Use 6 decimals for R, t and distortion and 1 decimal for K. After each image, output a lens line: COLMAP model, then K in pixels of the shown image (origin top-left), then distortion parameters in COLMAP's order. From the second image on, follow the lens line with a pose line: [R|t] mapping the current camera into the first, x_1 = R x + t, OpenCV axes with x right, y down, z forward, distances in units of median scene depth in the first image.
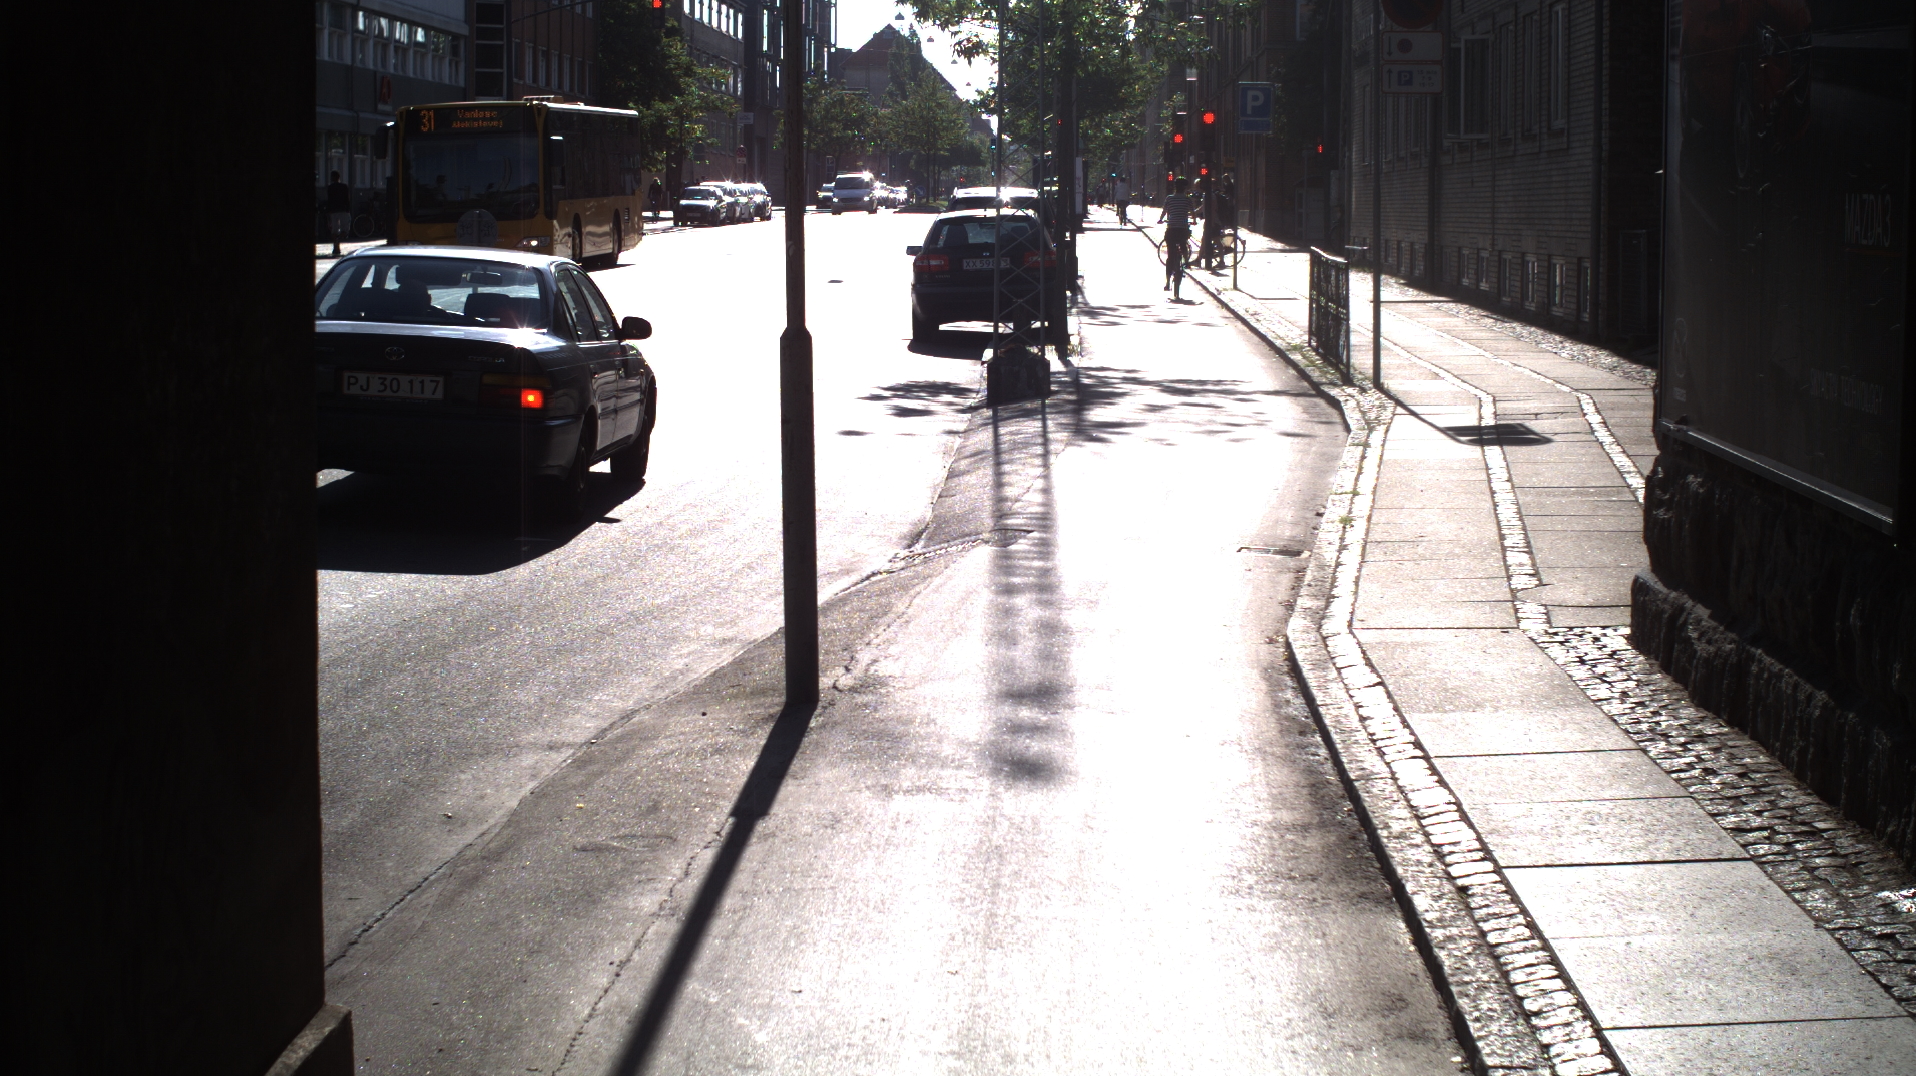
lens RADIAL K [[3528.9, 0, 958.0], [0, 3528.9, 538.0], [0, 0, 1]] dist [-0.319277, 0.638583]
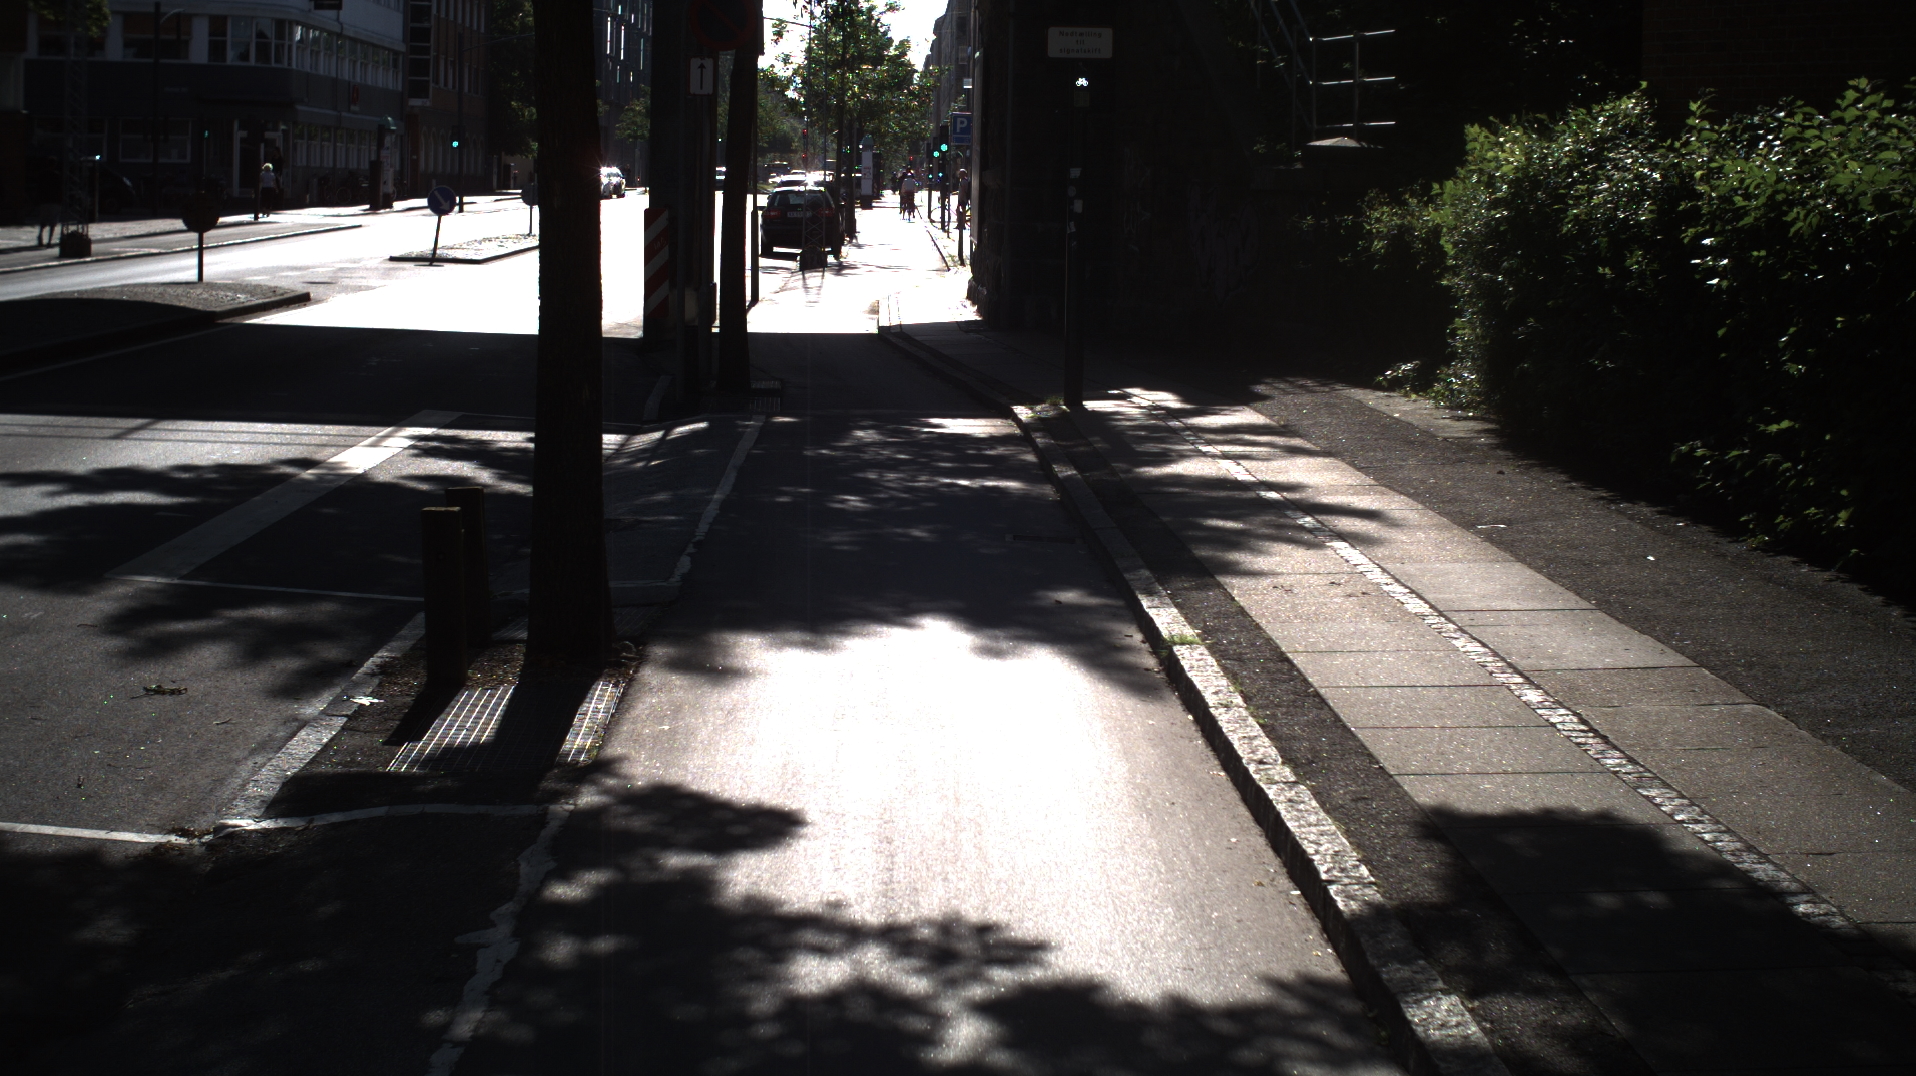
lens RADIAL K [[3528.9, 0, 958.0], [0, 3528.9, 538.0], [0, 0, 1]] dist [-0.319277, 0.638583]
pose [[0.998428, 0.011031, 0.054951, -0.009070], [-0.011249, 0.999930, 0.003649, 0.092000], [-0.054907, -0.004262, 0.998482, -0.936952]]
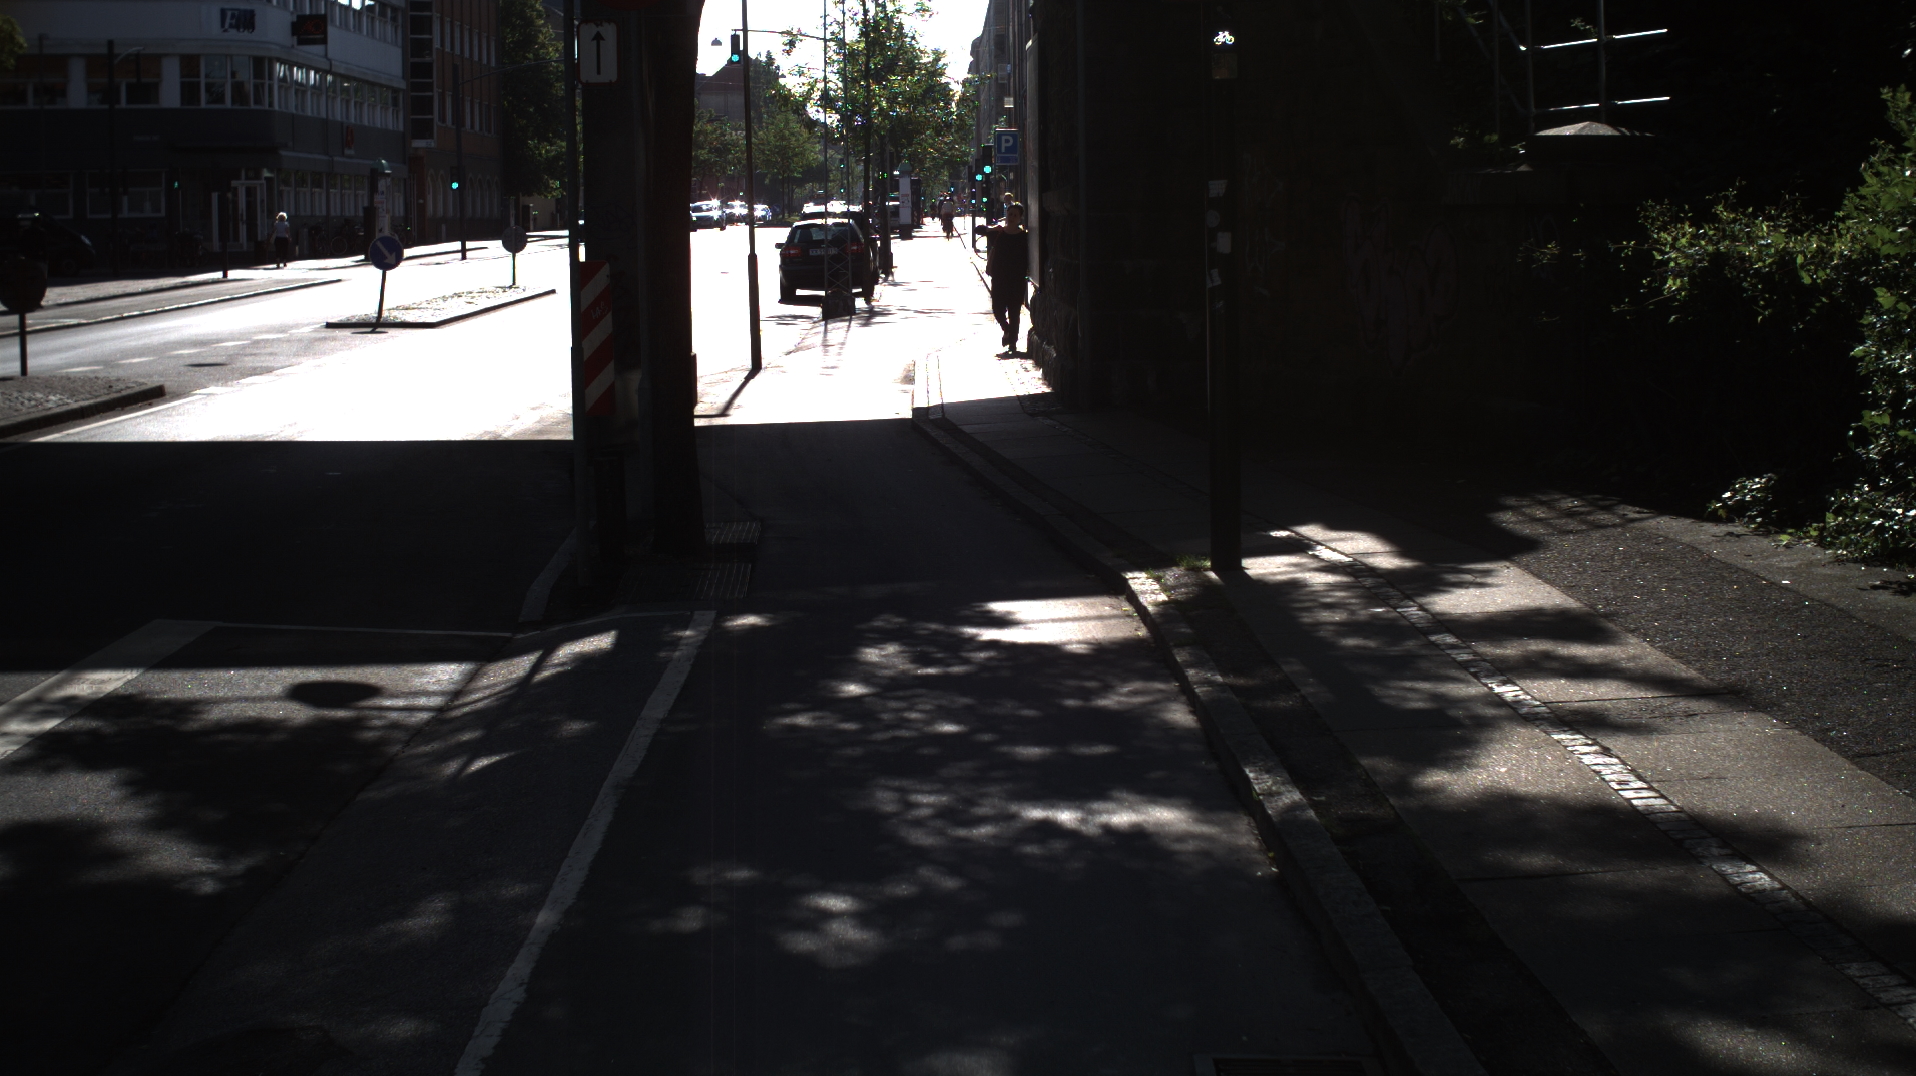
lens RADIAL K [[3528.9, 0, 958.0], [0, 3528.9, 538.0], [0, 0, 1]] dist [-0.319277, 0.638583]
pose [[0.998926, -0.024250, 0.039490, 0.002637], [0.024411, 0.999696, -0.003587, 0.065361], [-0.039391, 0.004547, 0.999214, -0.669166]]
